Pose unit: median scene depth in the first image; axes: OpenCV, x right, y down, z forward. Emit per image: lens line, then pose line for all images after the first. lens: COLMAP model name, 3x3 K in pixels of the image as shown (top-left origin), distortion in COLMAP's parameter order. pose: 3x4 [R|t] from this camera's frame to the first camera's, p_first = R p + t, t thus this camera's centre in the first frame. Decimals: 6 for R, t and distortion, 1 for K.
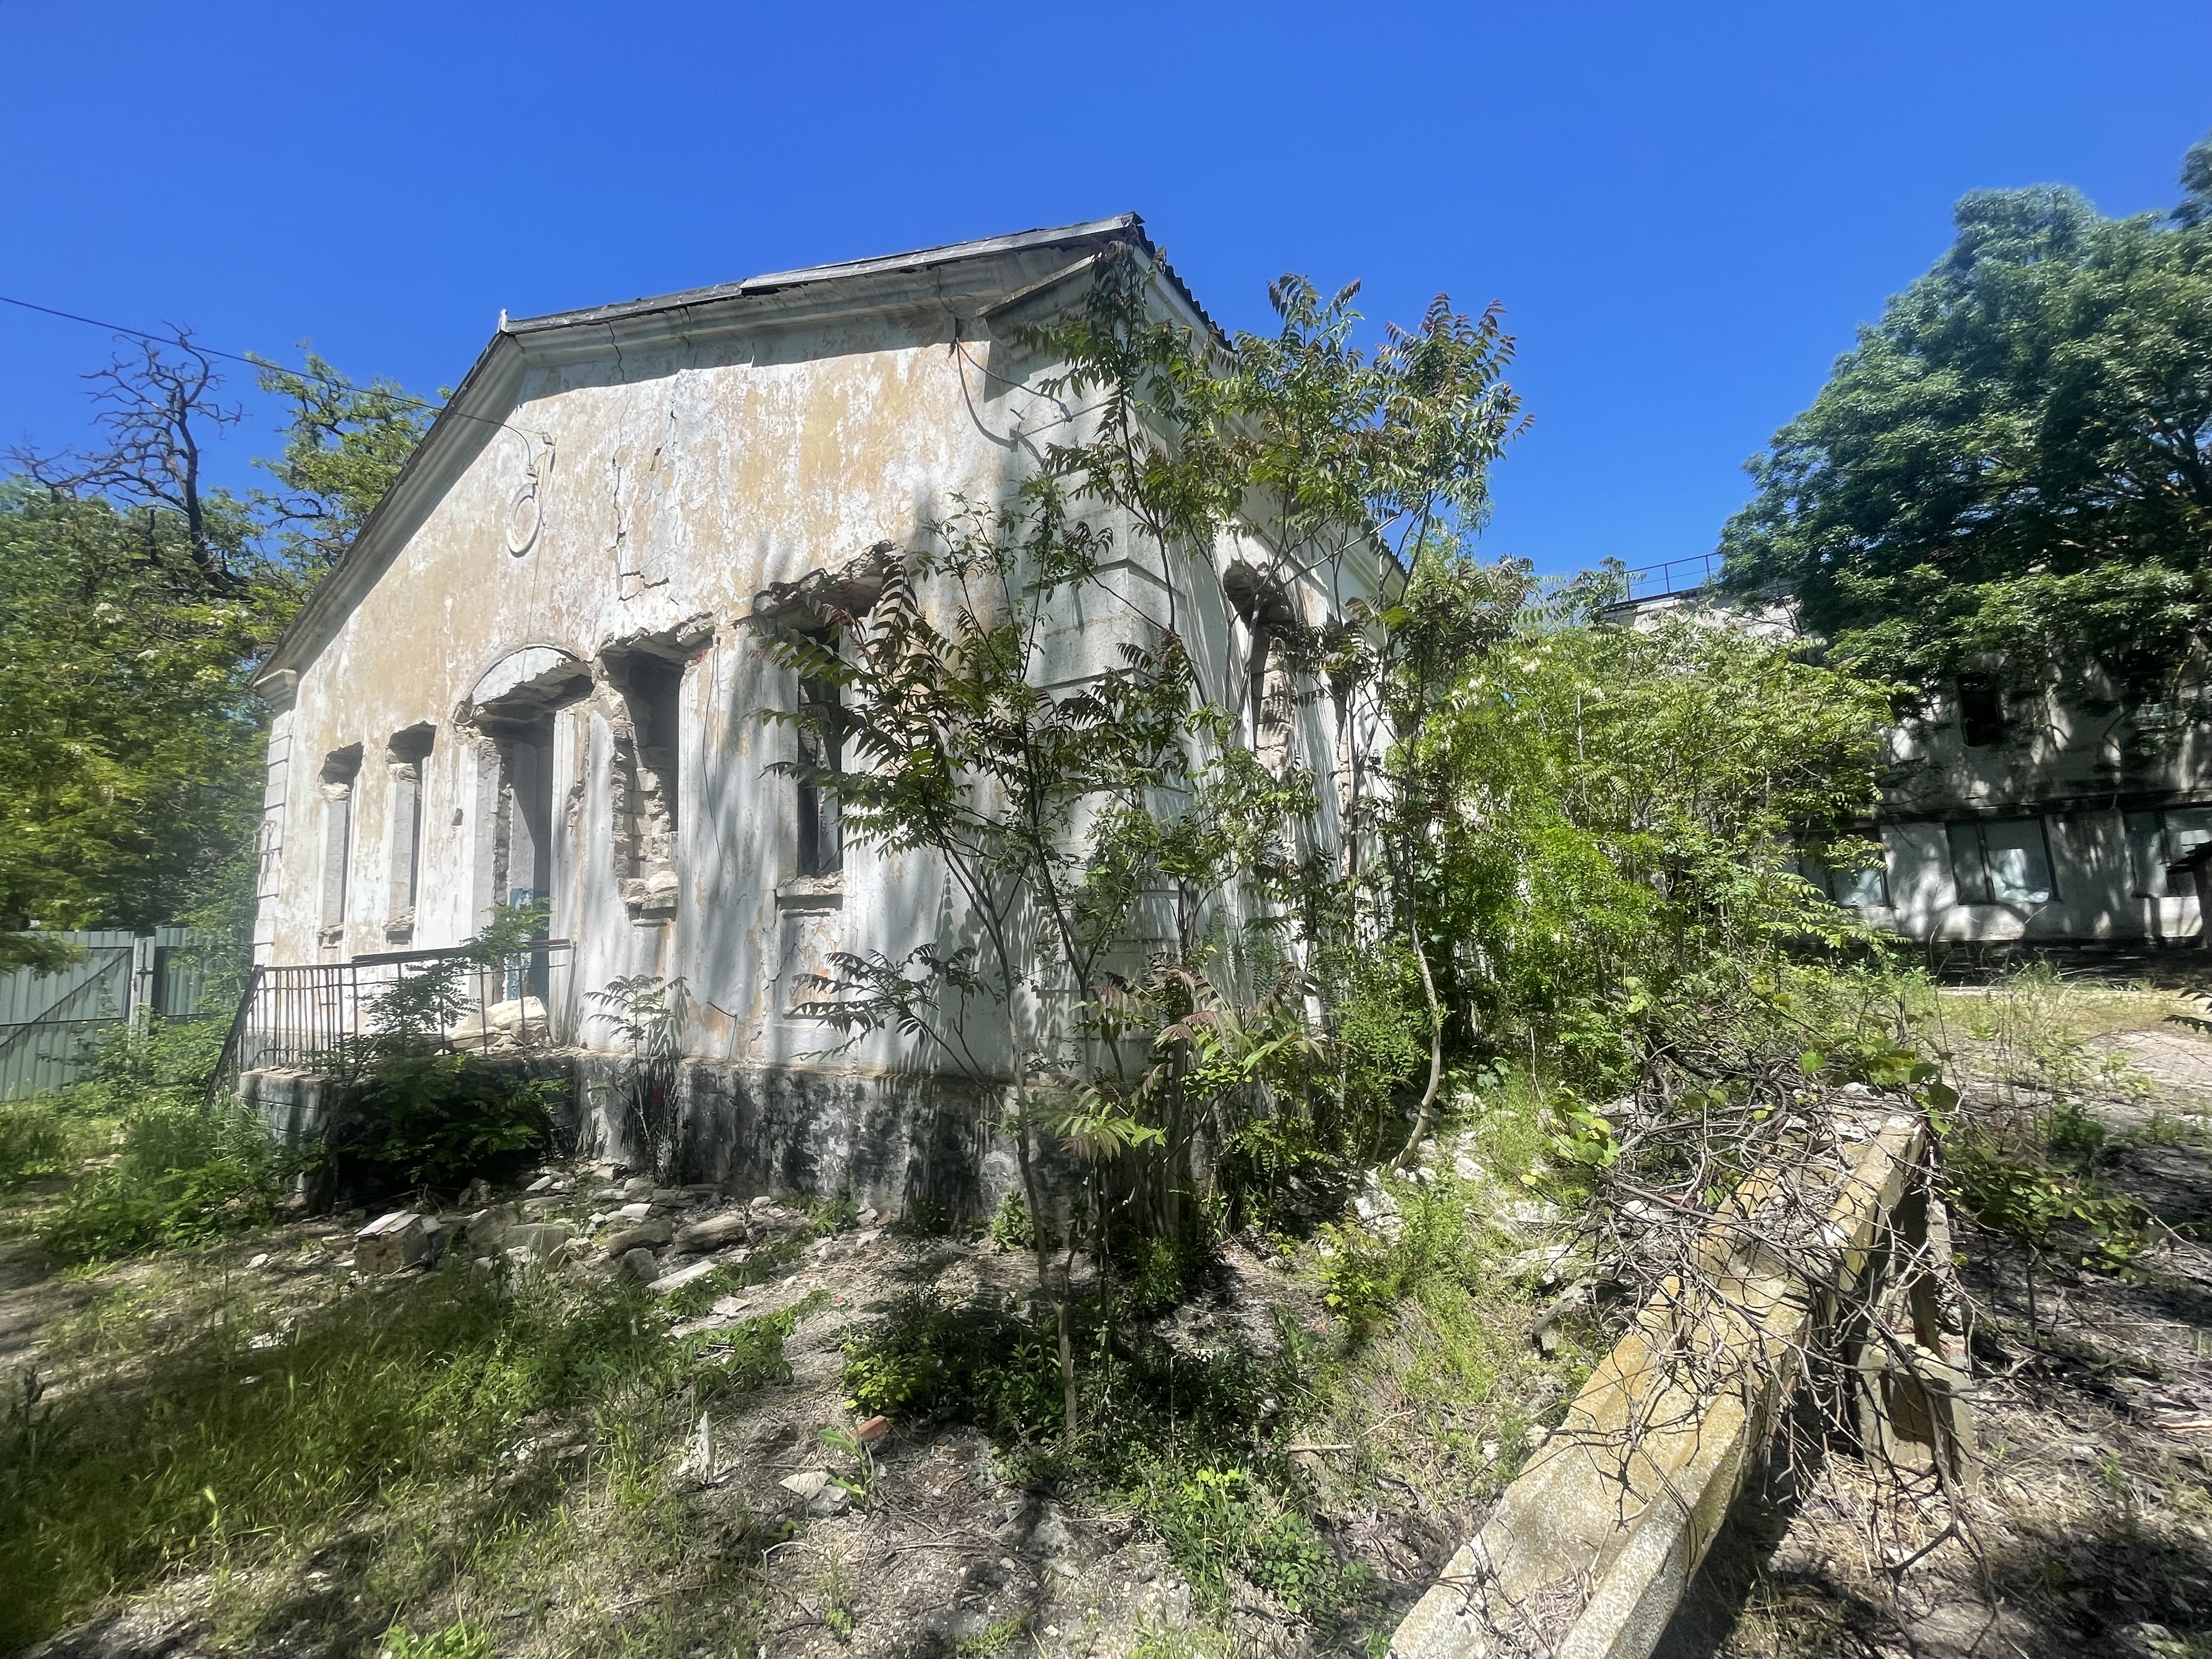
lens RADIAL K [[891.1, 0, 1108.4], [0, 891.1, 827.6], [0, 0, 1]] dist [-0.002360, 0.000066]
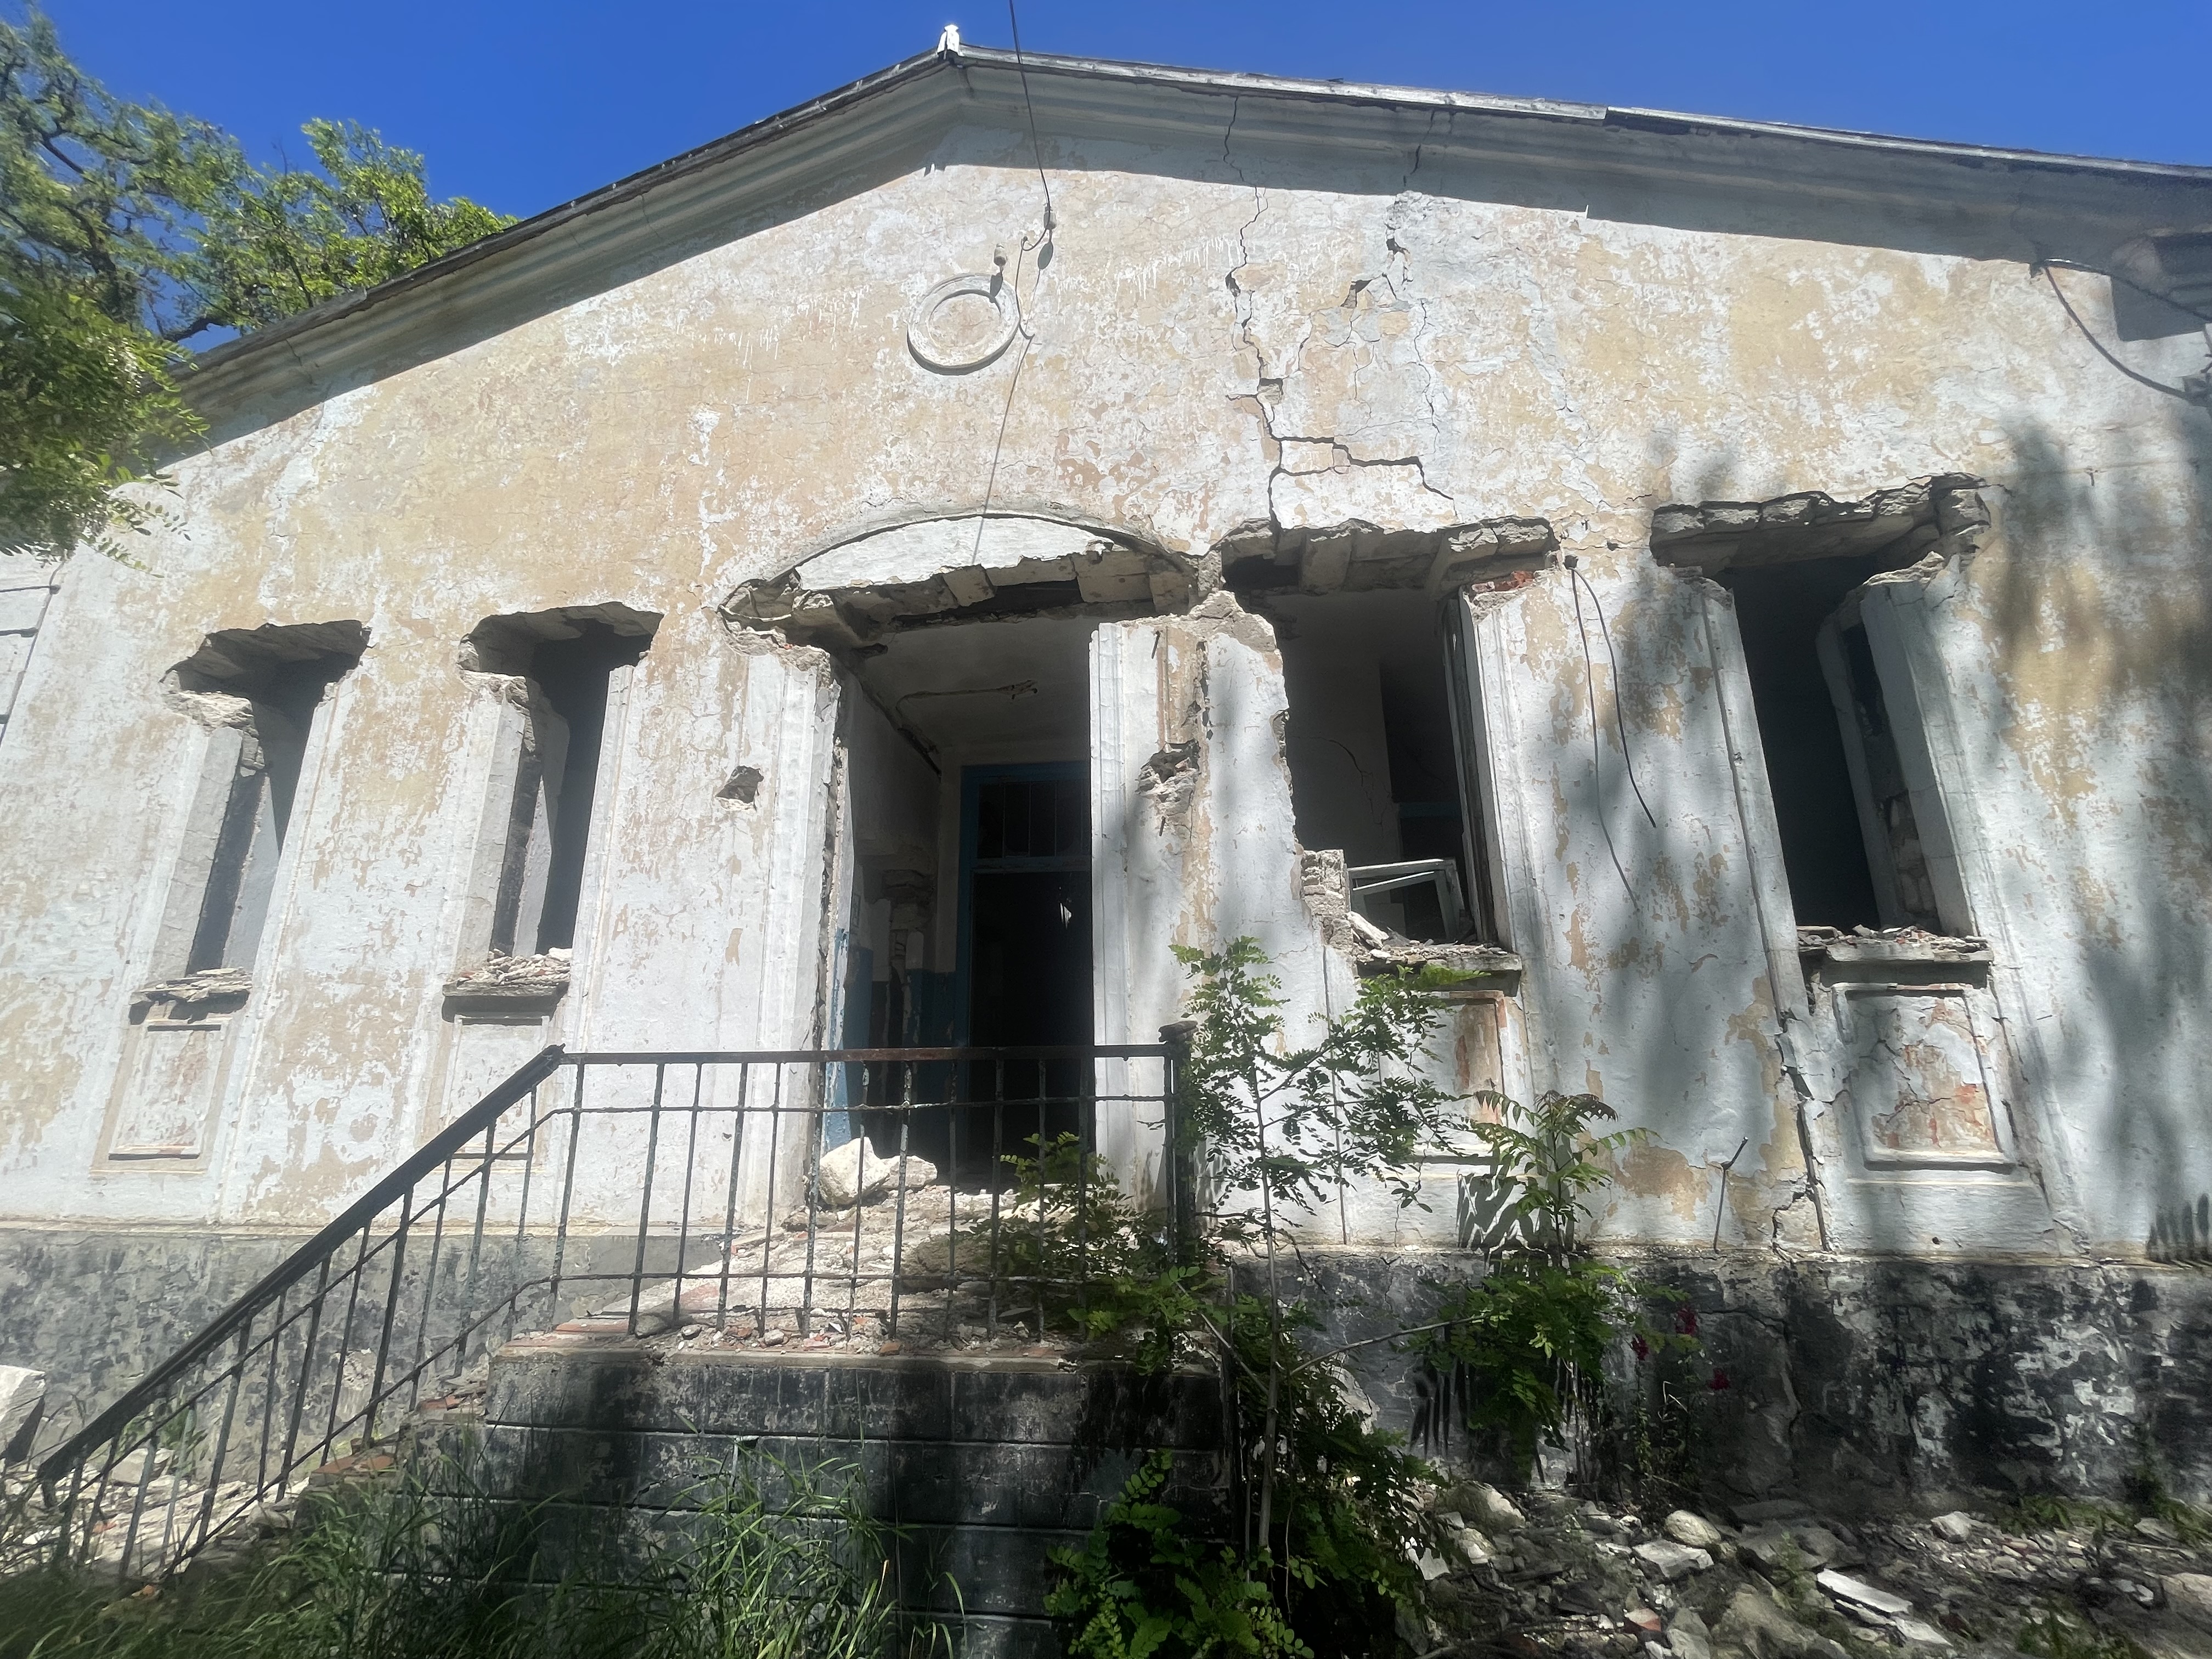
lens RADIAL K [[891.1, 0, 1108.4], [0, 891.1, 827.6], [0, 0, 1]] dist [-0.002360, 0.000066]
pose [[0.909129, 0.136134, 0.393640, -1.342608], [-0.073519, 0.982689, -0.170051, 0.159512], [-0.409976, 0.125658, 0.903399, 0.798391]]
